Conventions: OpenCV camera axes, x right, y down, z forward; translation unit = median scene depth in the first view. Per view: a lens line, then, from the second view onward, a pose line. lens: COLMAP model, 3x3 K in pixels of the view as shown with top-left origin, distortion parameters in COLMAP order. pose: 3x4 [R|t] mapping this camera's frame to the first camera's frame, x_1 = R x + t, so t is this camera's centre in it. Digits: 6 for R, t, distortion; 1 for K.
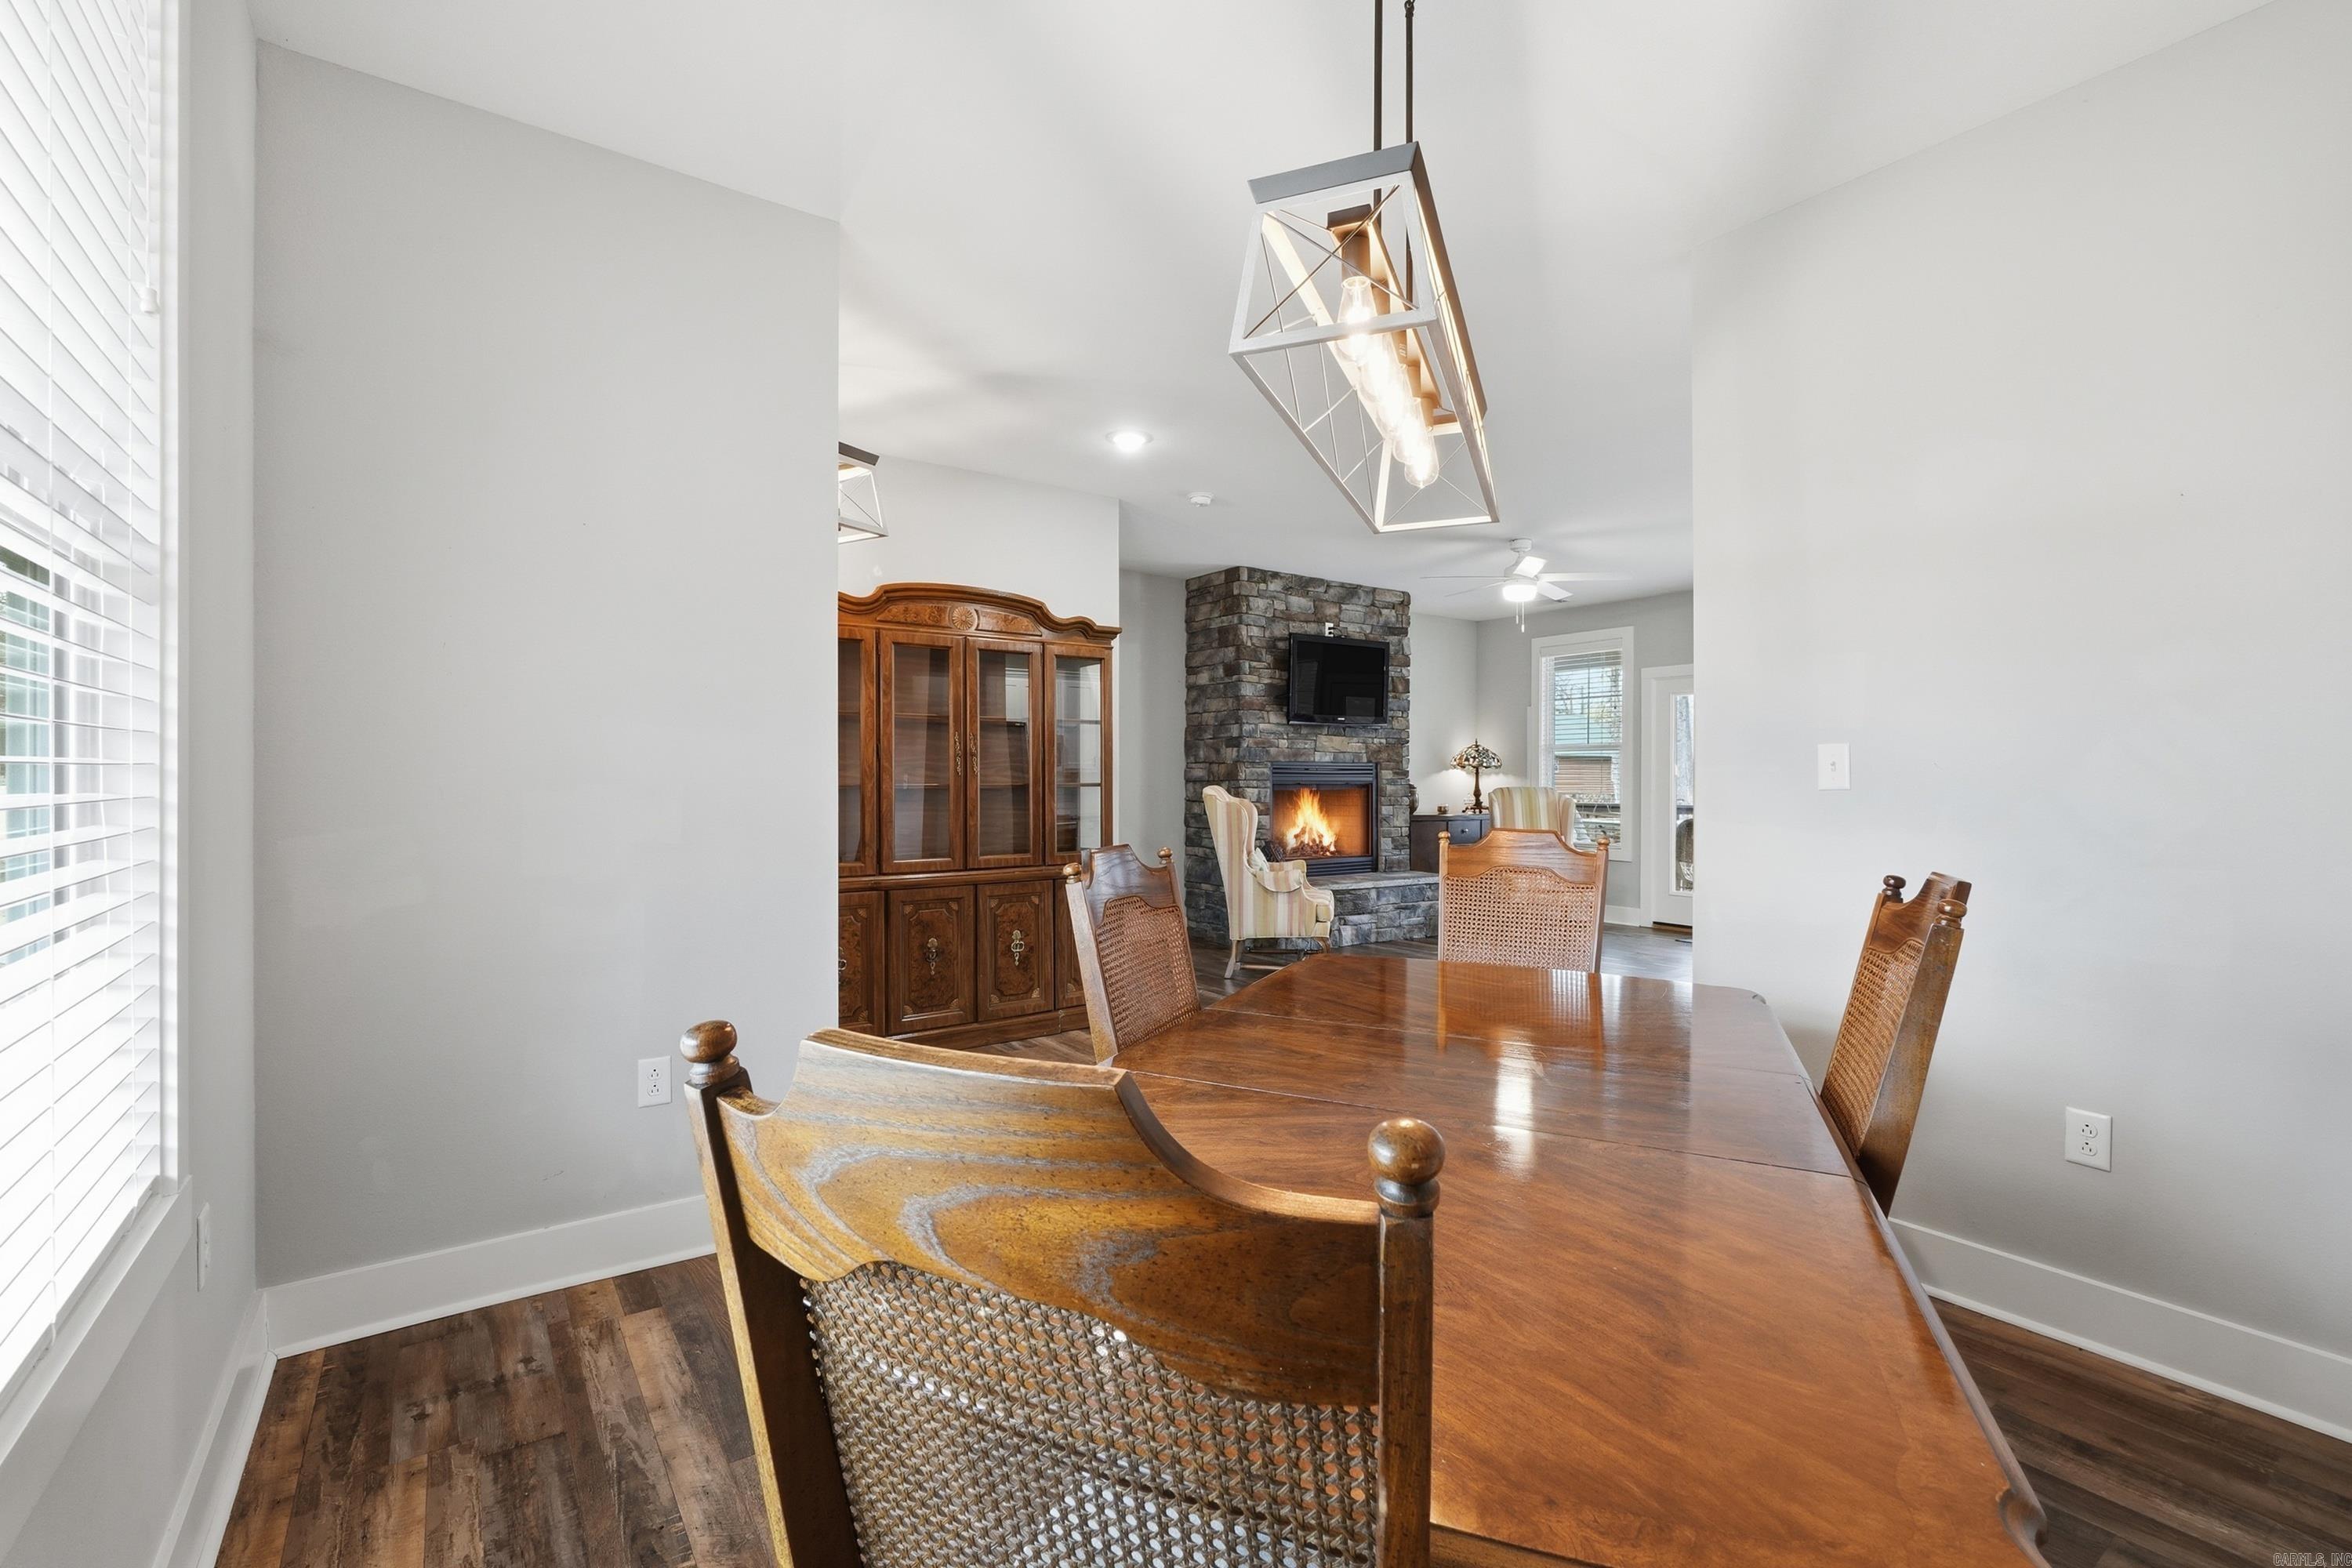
lens RADIAL K [[1029.5, 0, 1176.0], [0, 1029.5, 784.0], [0, 0, 1]] dist [-0.000651, -0.000037]
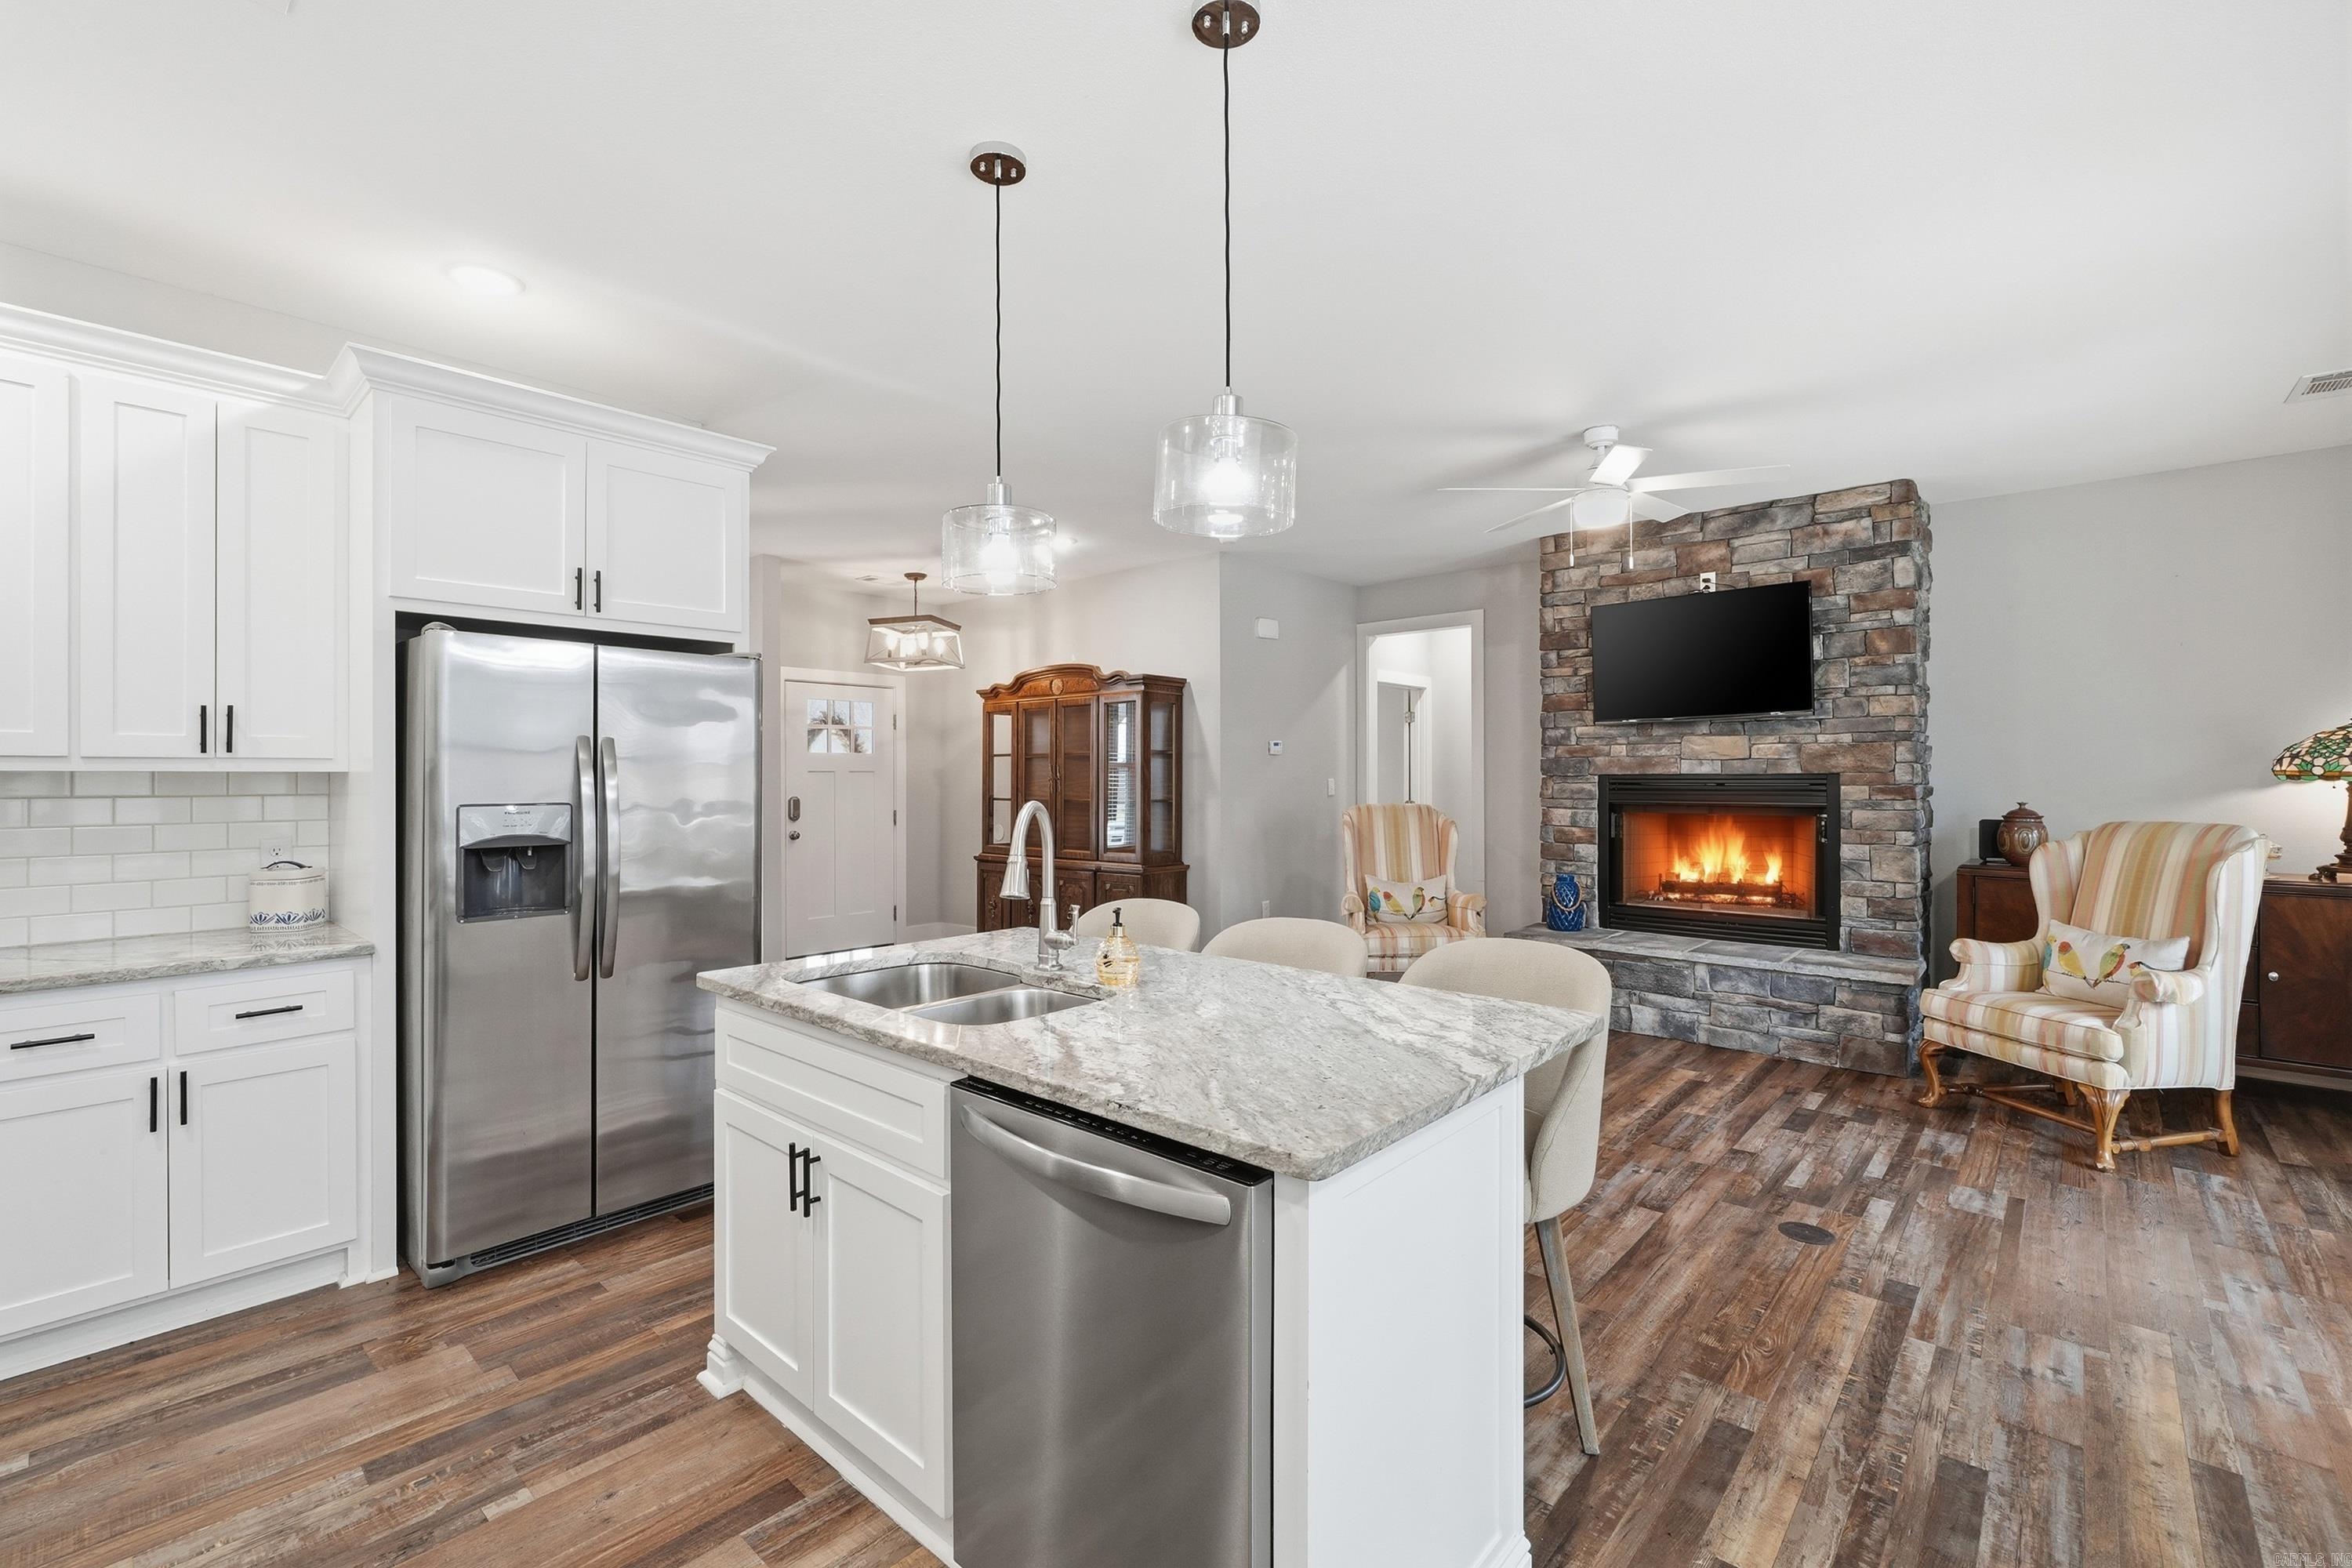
lens RADIAL K [[1027.8, 0, 1163.6], [0, 1027.8, 763.2], [0, 0, 1]] dist [-0.001628, -0.000110]
pose [[0.210576, -0.015686, -0.977452, 0.744773], [-0.001032, 0.999867, -0.016268, -0.016774], [0.977577, 0.004434, 0.210532, 0.498189]]
